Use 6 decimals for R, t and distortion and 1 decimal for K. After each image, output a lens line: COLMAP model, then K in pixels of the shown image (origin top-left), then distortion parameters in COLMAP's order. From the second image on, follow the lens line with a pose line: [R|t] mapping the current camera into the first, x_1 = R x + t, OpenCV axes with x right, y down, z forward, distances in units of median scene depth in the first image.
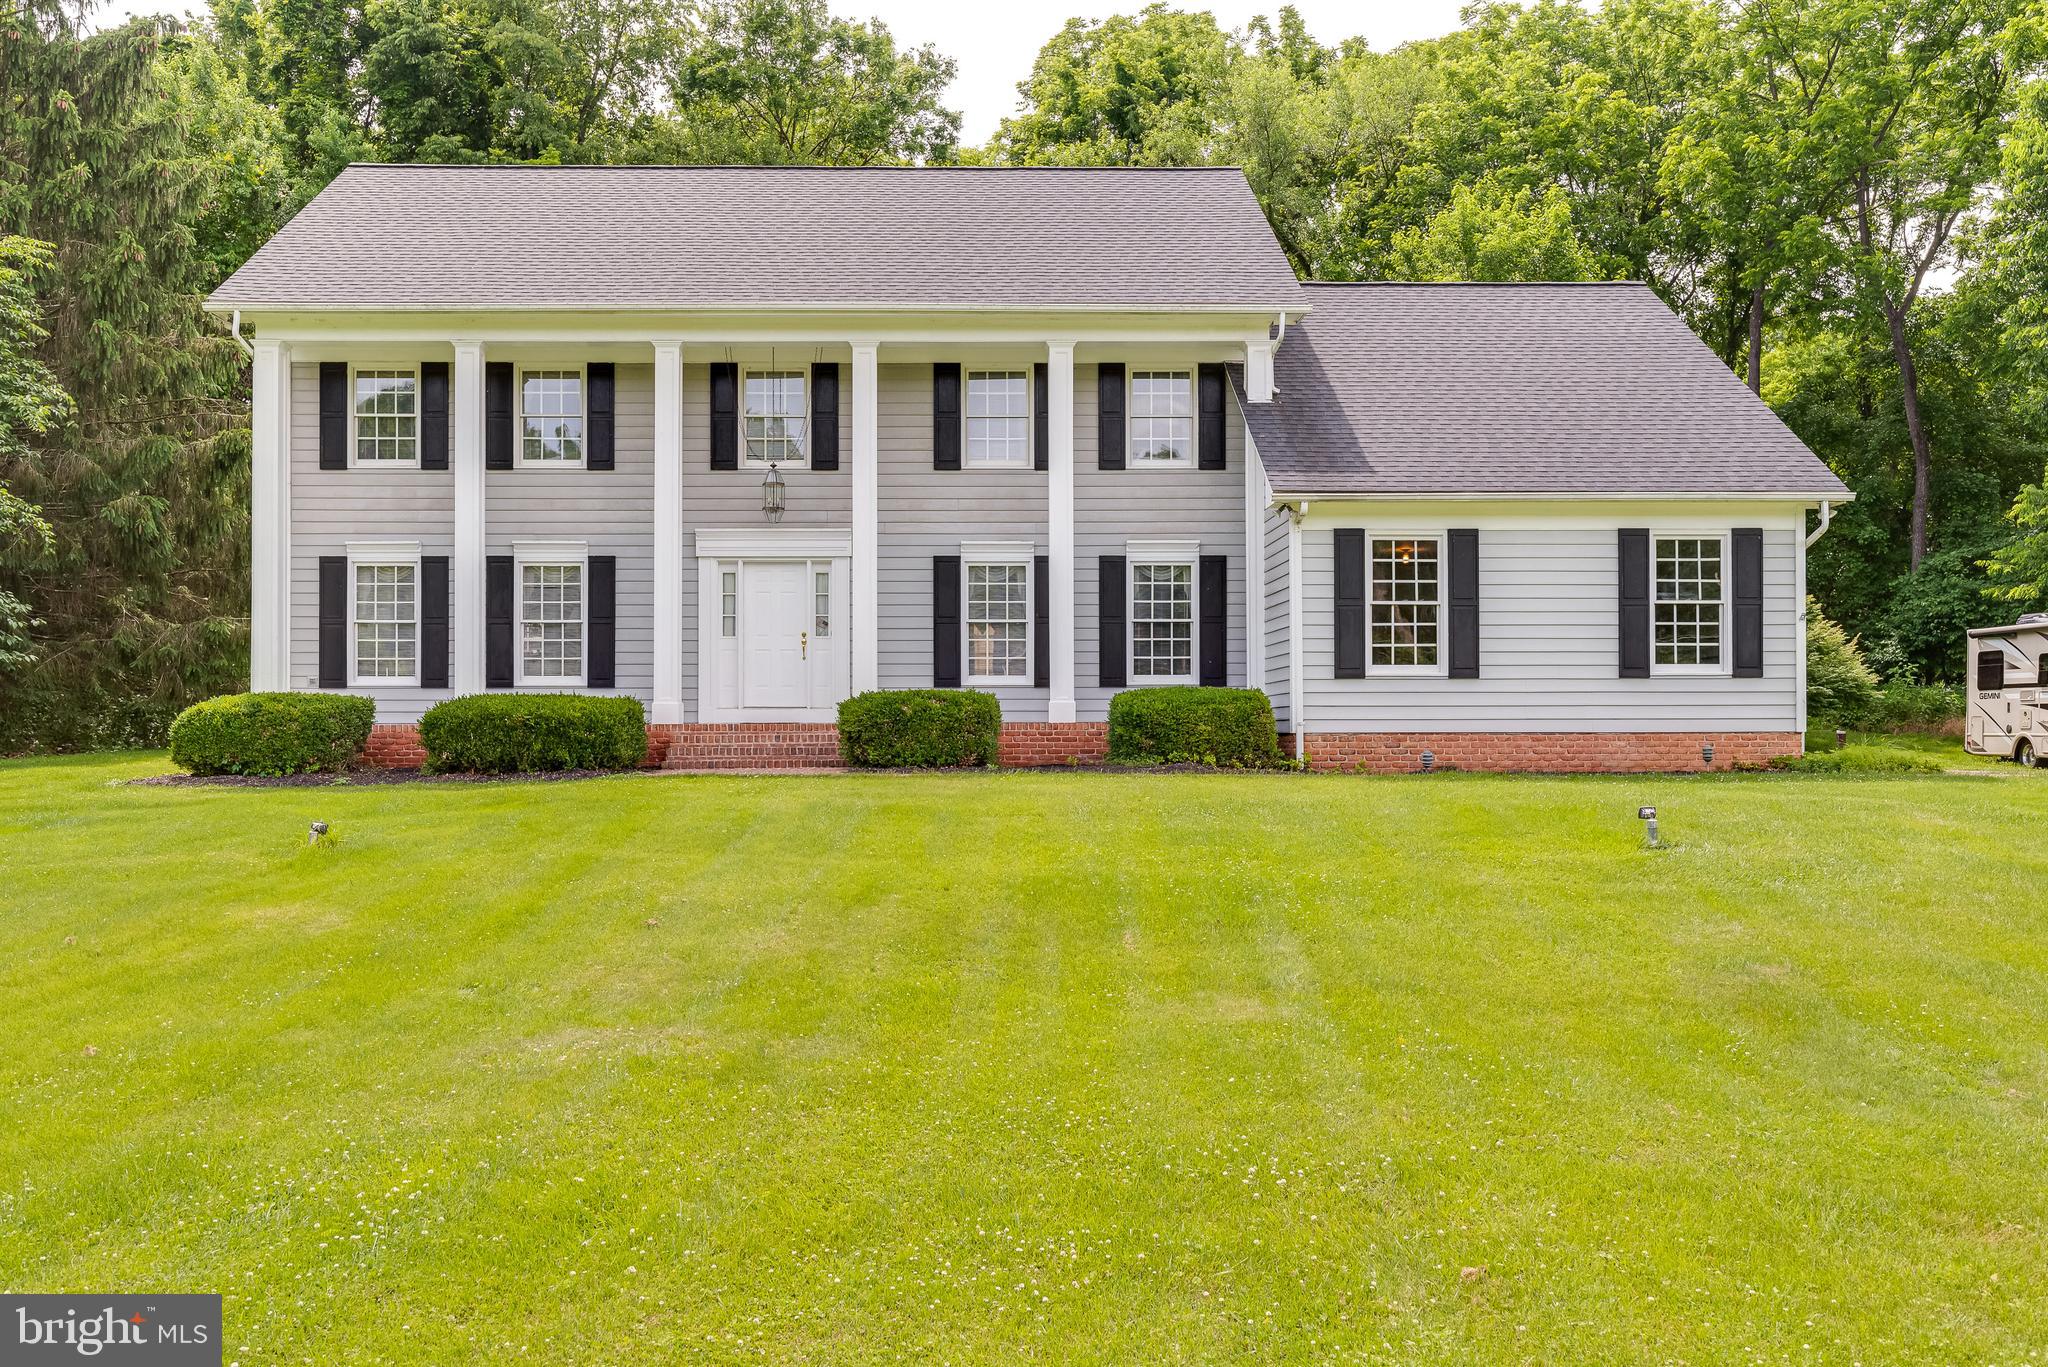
lens RADIAL K [[1425.4, 0, 1023.3], [0, 1425.4, 722.6], [0, 0, 1]] dist [-0.005490, -0.000091]
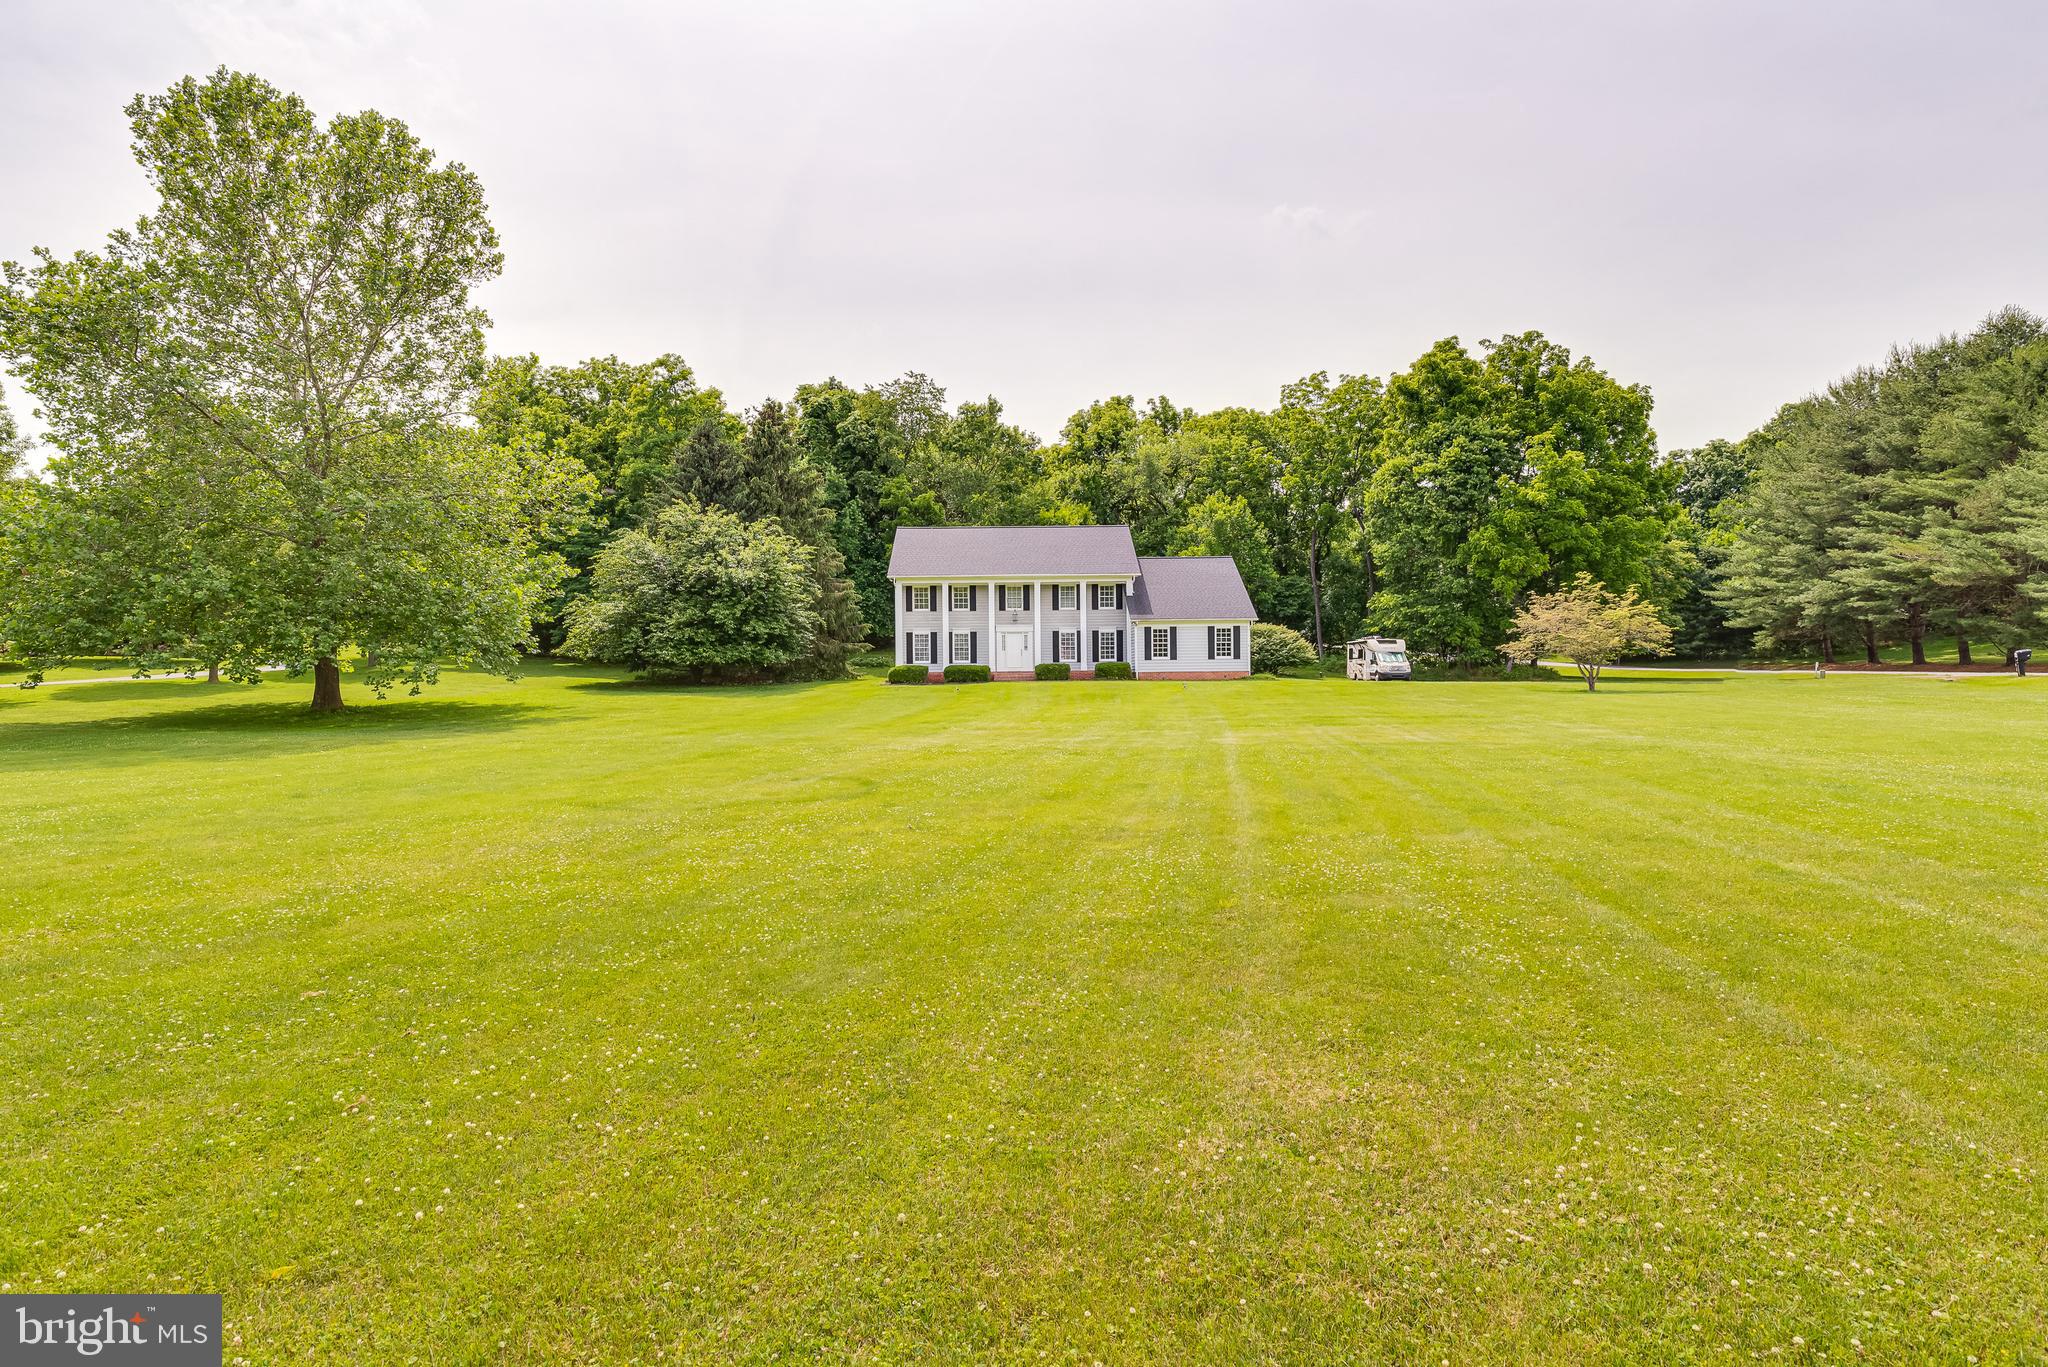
lens RADIAL K [[986.6, 0, 1024.0], [0, 986.6, 683.5], [0, 0, 1]] dist [-0.003557, -0.000538]
pose [[0.999845, -0.007299, -0.016033, -0.105407], [0.007373, 0.999962, 0.004580, 0.024810], [0.015999, -0.004697, 0.999861, -1.965005]]
